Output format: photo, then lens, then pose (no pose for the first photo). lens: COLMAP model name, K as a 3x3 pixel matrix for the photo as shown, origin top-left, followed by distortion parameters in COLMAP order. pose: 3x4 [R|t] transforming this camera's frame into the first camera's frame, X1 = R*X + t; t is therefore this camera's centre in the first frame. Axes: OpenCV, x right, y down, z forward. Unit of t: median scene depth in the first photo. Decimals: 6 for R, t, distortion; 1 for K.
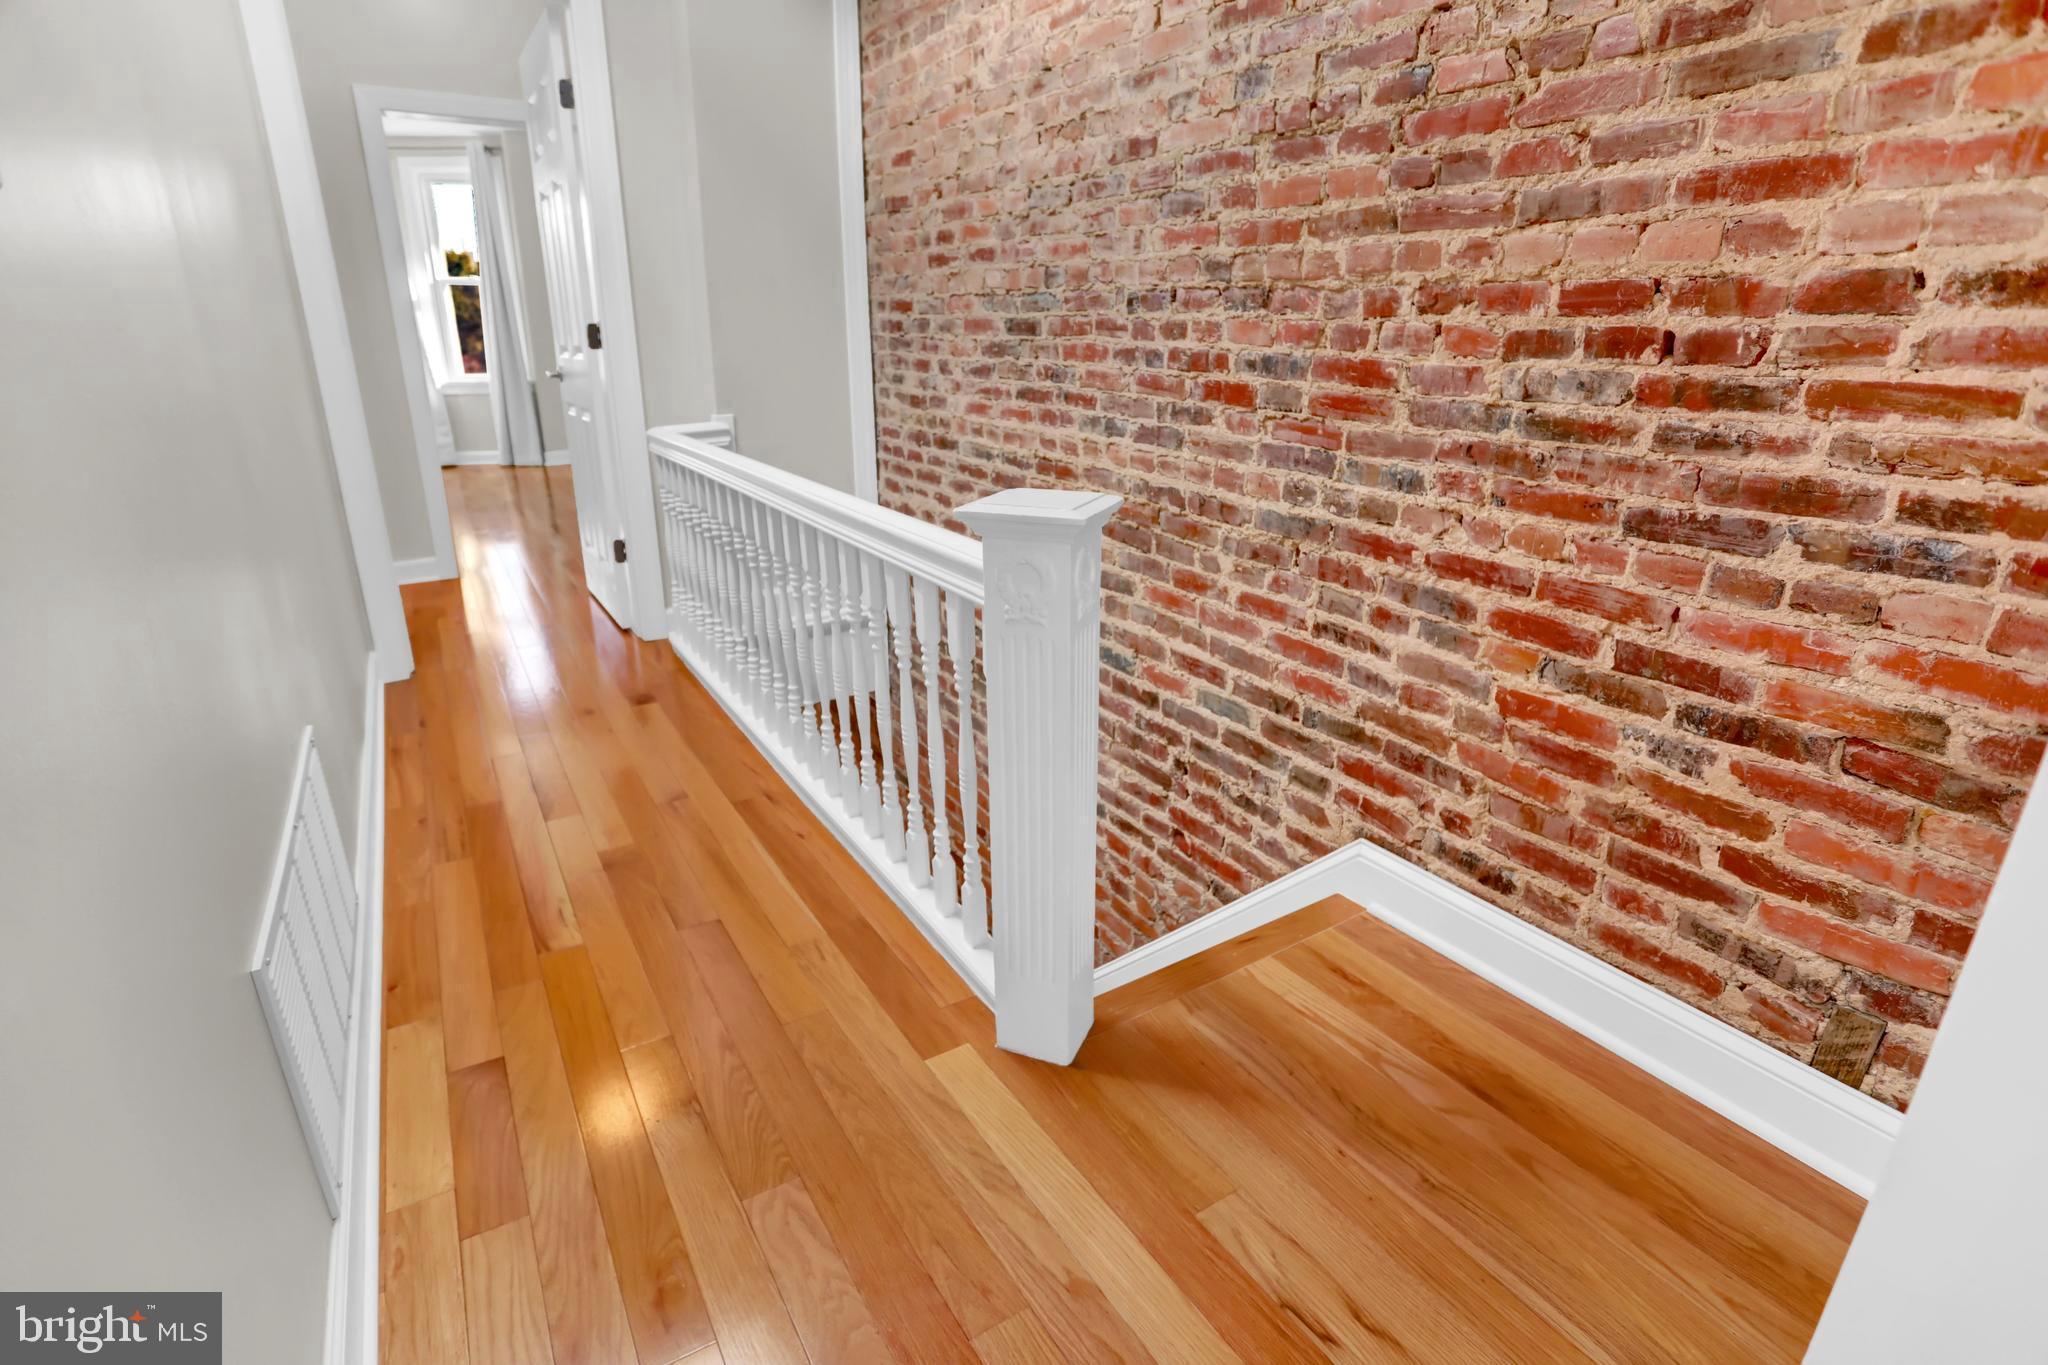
lens RADIAL K [[988.2, 0, 1024.0], [0, 988.2, 682.5], [0, 0, 1]] dist [-0.078148, 0.037218]
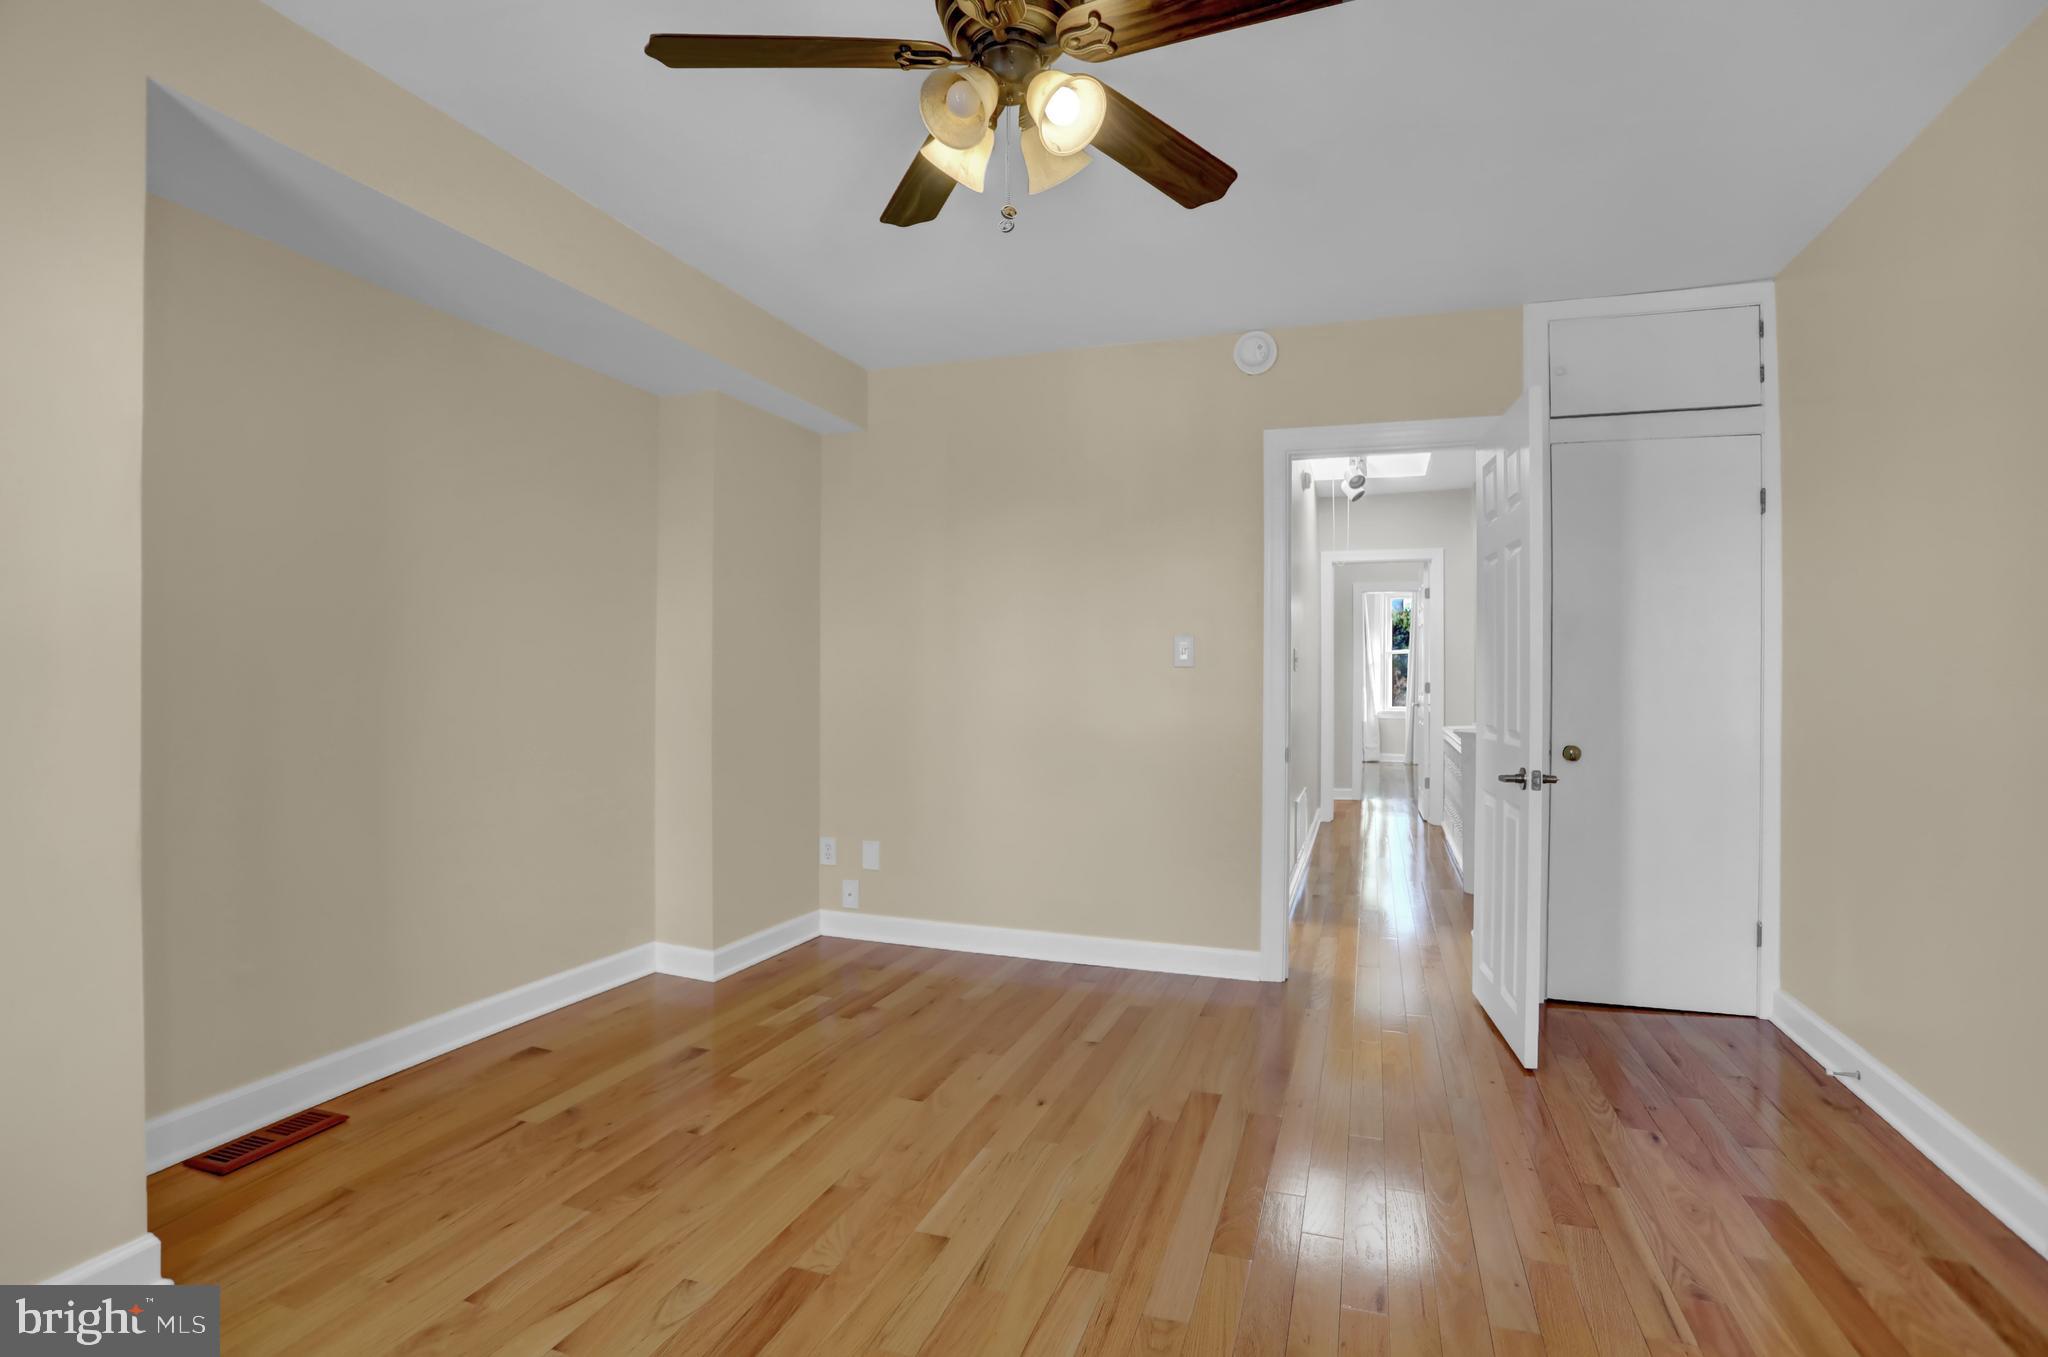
lens RADIAL K [[988.2, 0, 1024.0], [0, 988.2, 678.5], [0, 0, 1]] dist [-0.078148, 0.037218]
pose [[0.629776, -0.012029, -0.776684, 0.442904], [-0.251867, 0.942697, -0.218826, 0.217760], [0.734810, 0.333432, 0.590658, -0.637141]]
